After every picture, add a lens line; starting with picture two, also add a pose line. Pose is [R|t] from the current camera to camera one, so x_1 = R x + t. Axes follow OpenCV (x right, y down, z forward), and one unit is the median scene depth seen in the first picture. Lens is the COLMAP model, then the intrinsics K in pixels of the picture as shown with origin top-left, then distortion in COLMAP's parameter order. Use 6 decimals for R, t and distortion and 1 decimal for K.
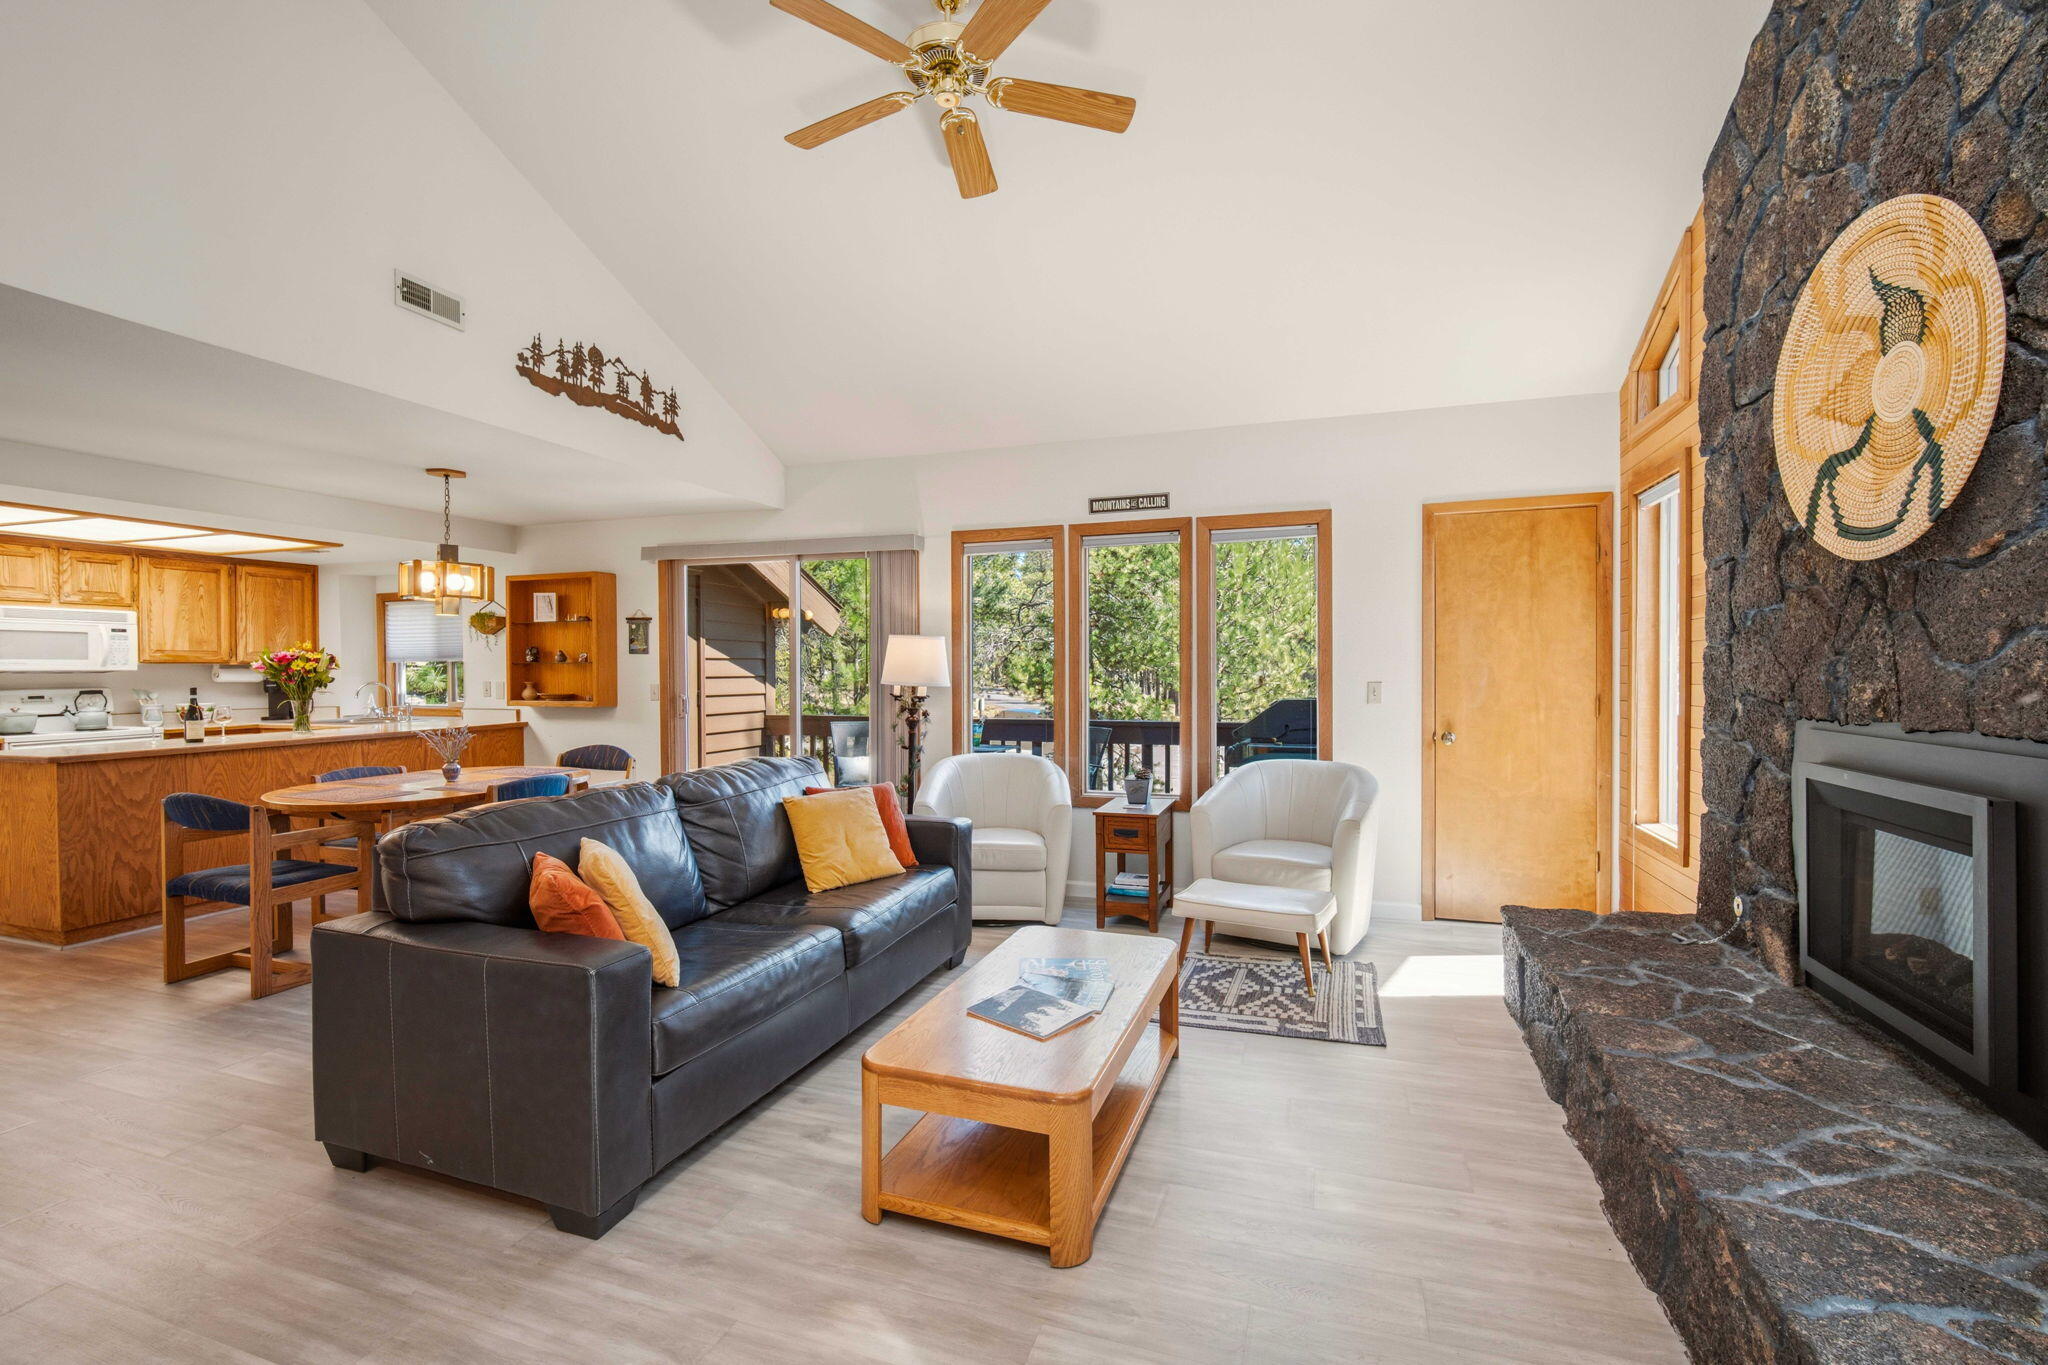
lens RADIAL K [[904.0, 0, 1016.5], [0, 904.0, 681.6], [0, 0, 1]] dist [-0.011079, 0.002781]
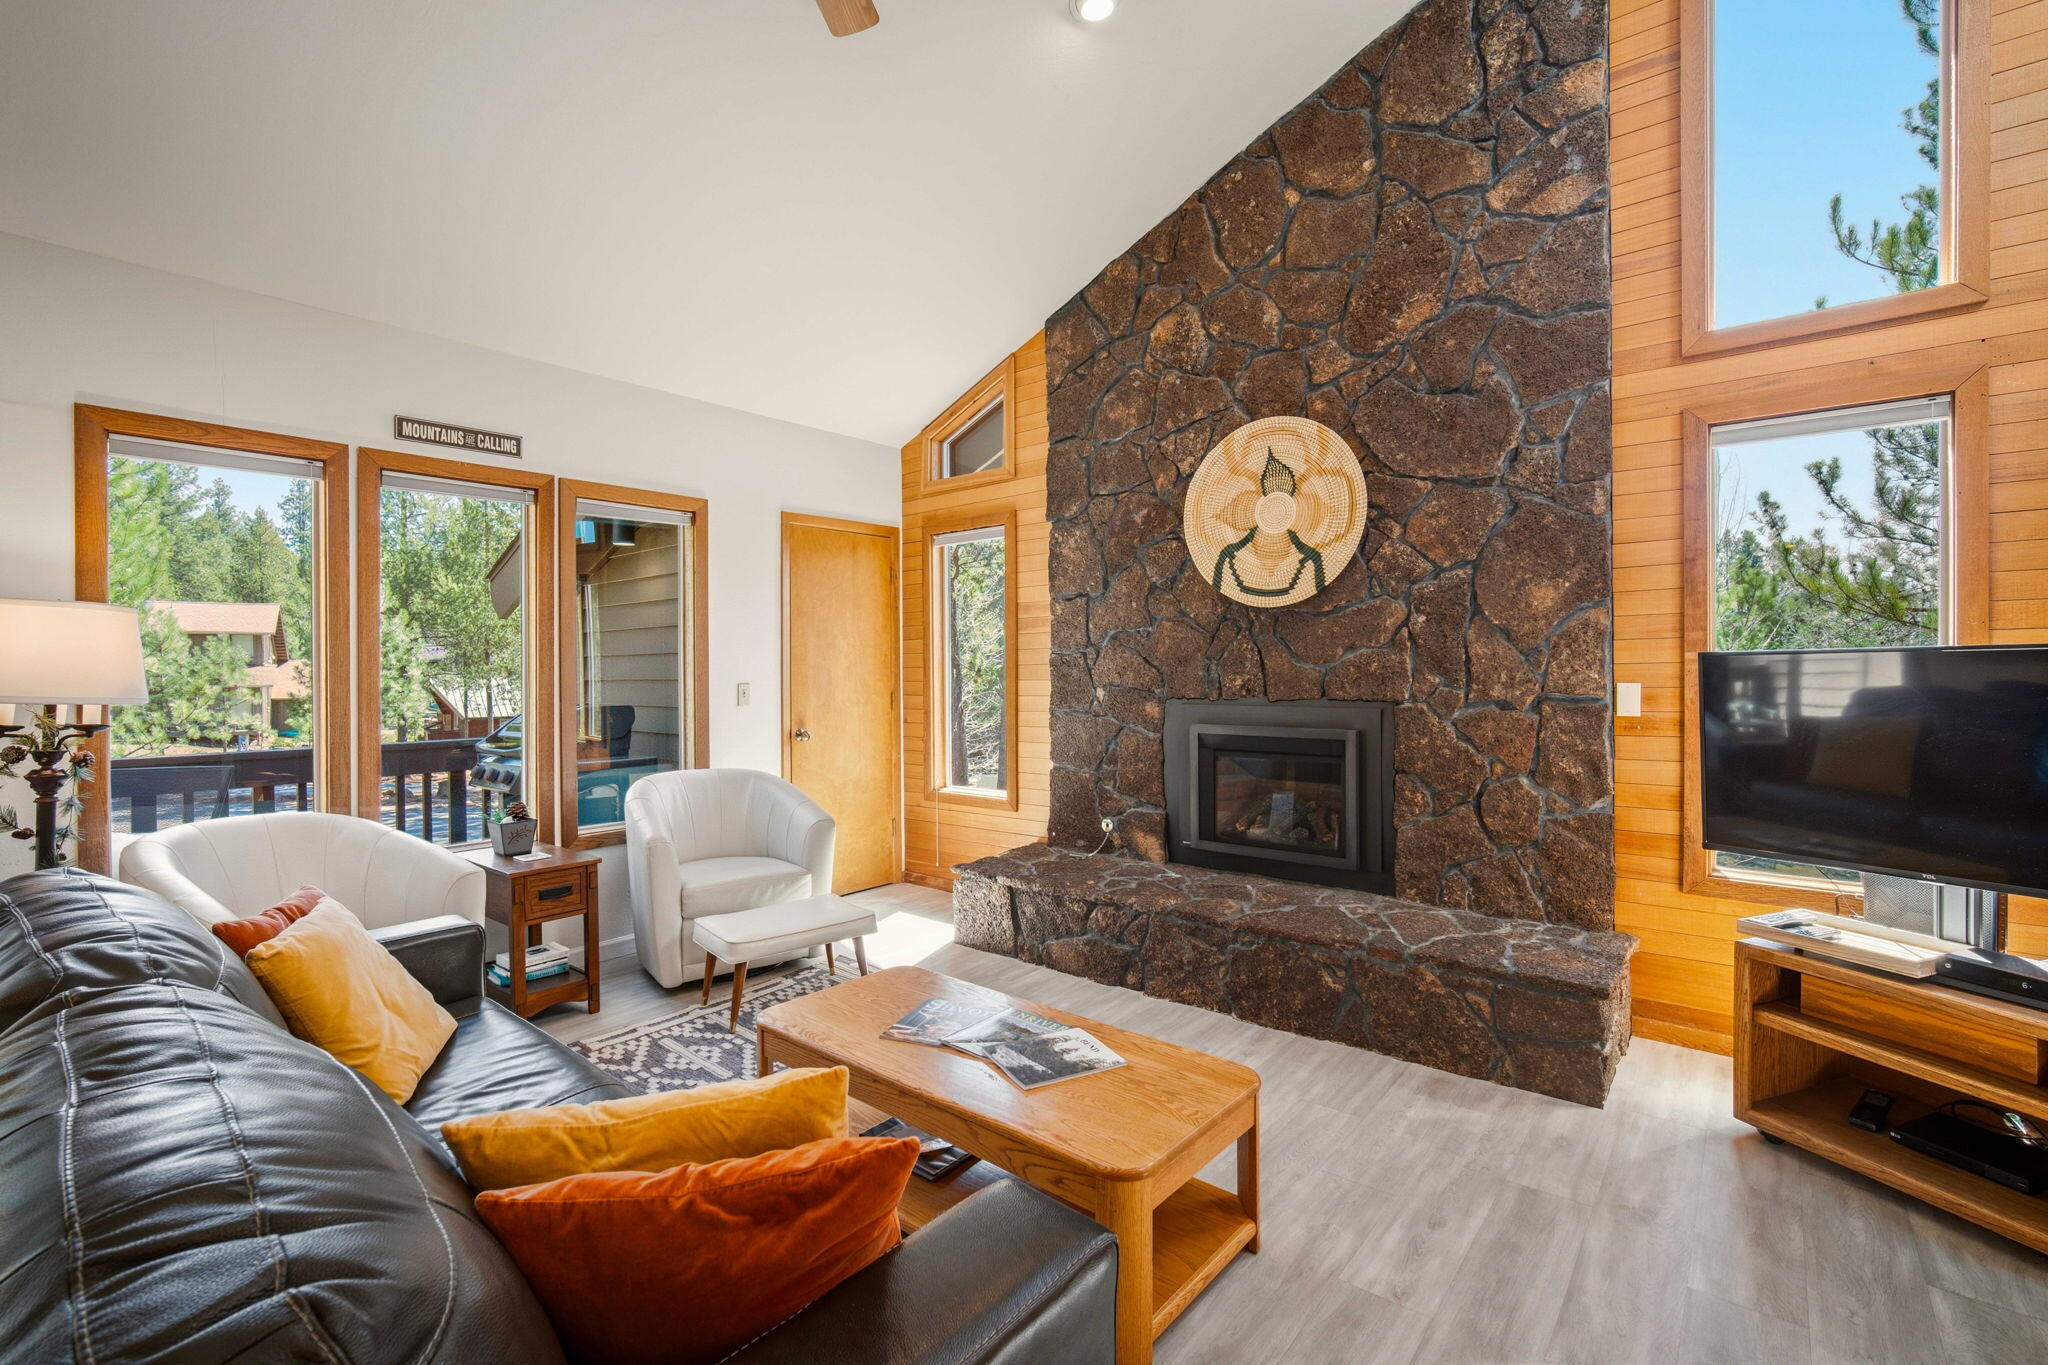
lens RADIAL K [[921.1, 0, 1012.5], [0, 921.1, 671.6], [0, 0, 1]] dist [-0.006615, 0.002348]
pose [[0.349396, -0.002607, 0.936971, -0.409538], [0.017168, 0.999846, -0.003620, -0.003371], [-0.936818, 0.017351, 0.349387, 0.351657]]
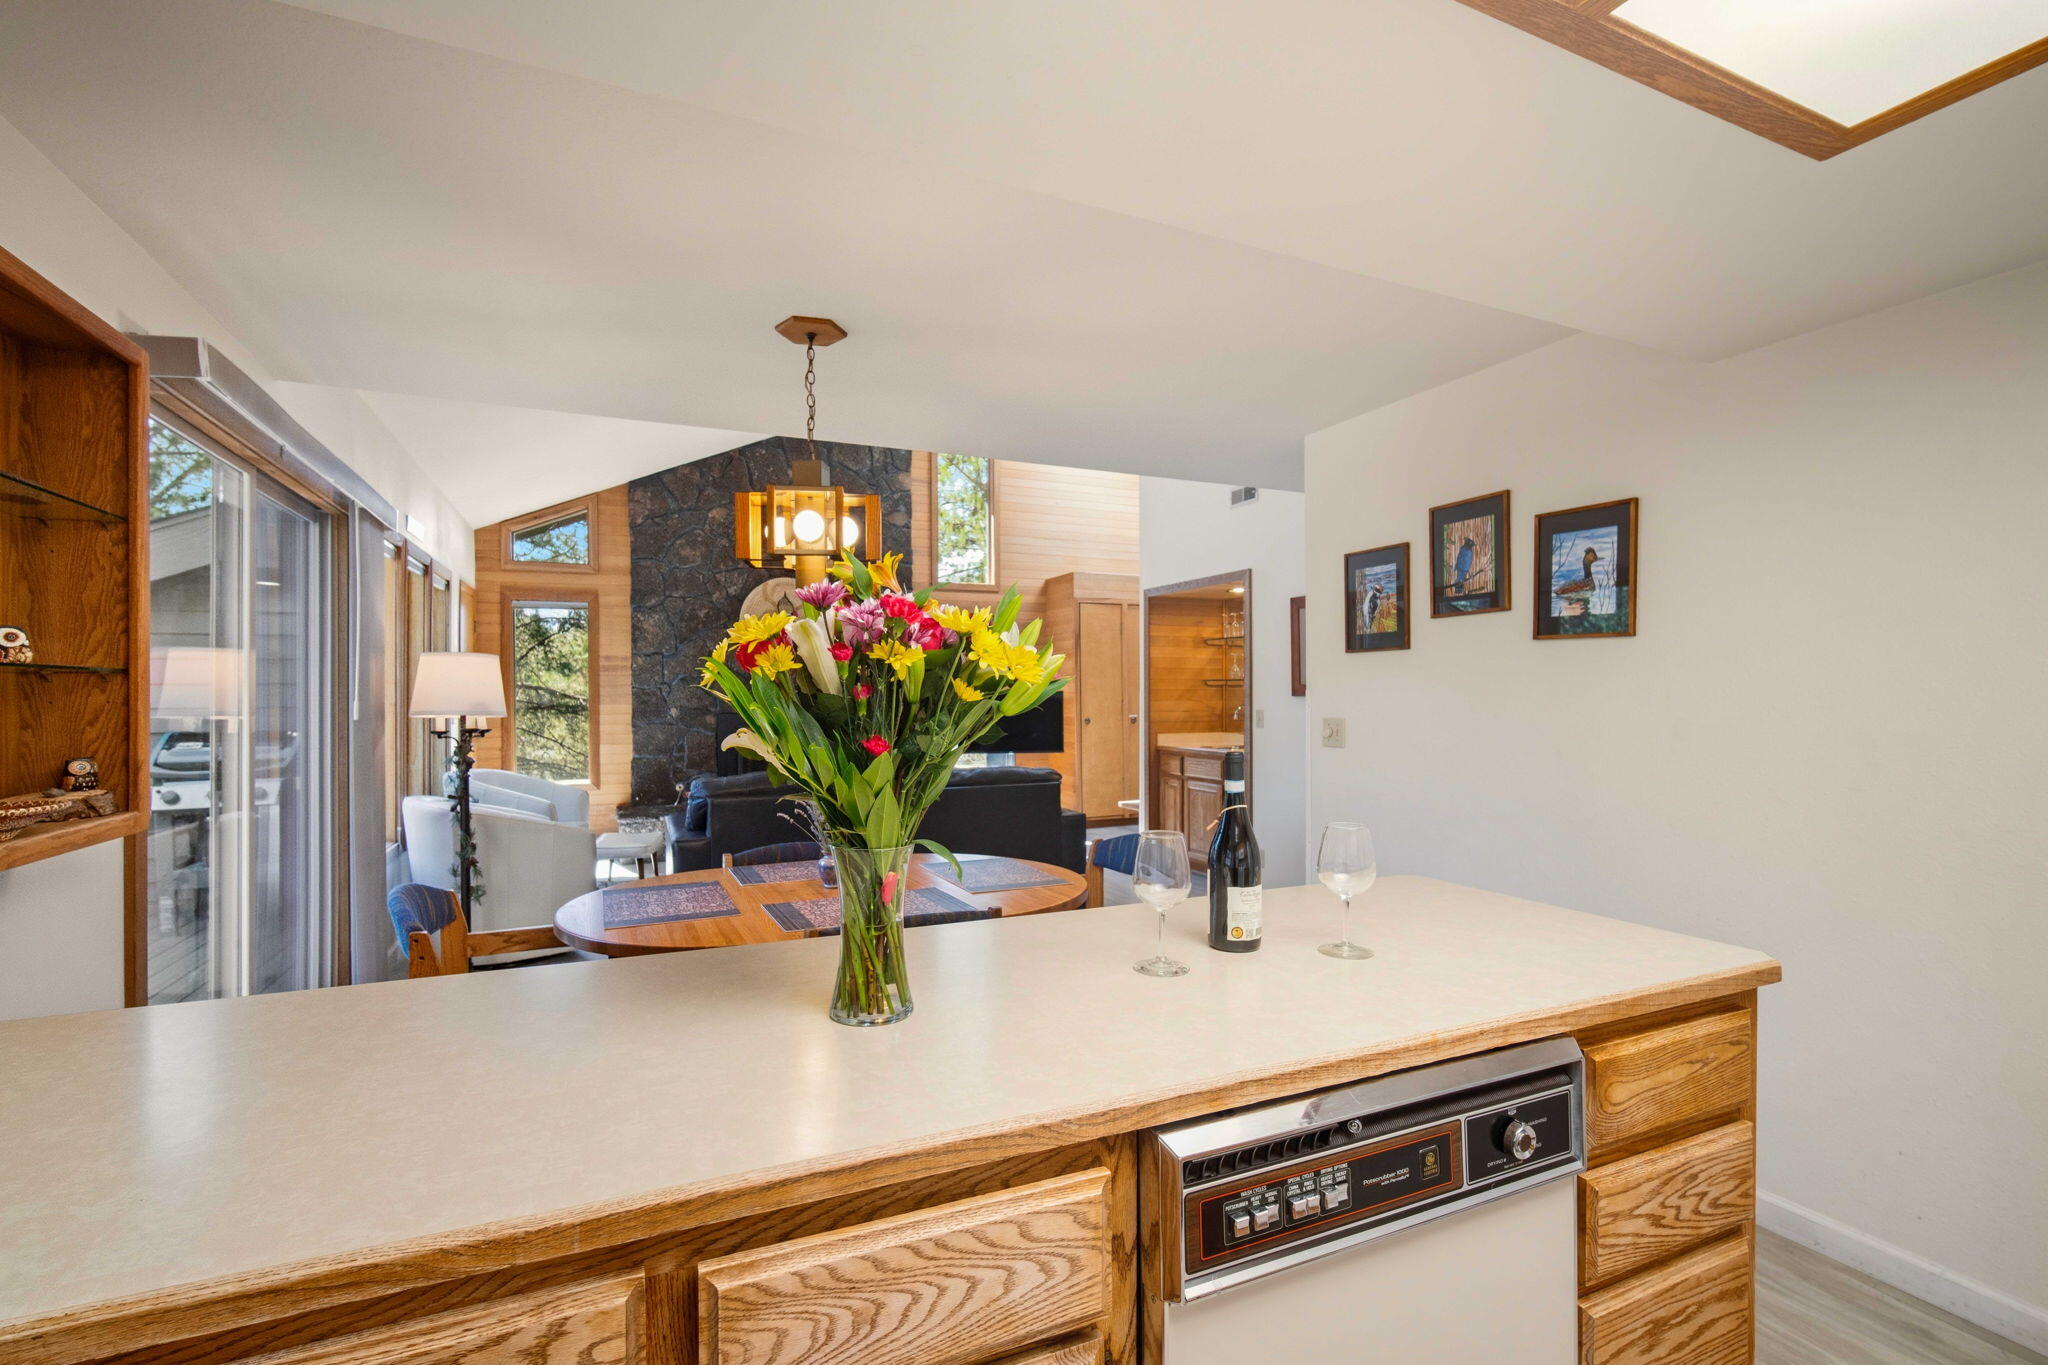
lens RADIAL K [[904.0, 0, 1038.0], [0, 904.0, 699.7], [0, 0, 1]] dist [-0.011079, 0.002781]
pose [[-0.704319, 0.001377, 0.709882, -1.054171], [0.013755, 0.999837, 0.011708, -0.013279], [-0.709750, 0.018011, -0.704223, 1.229398]]
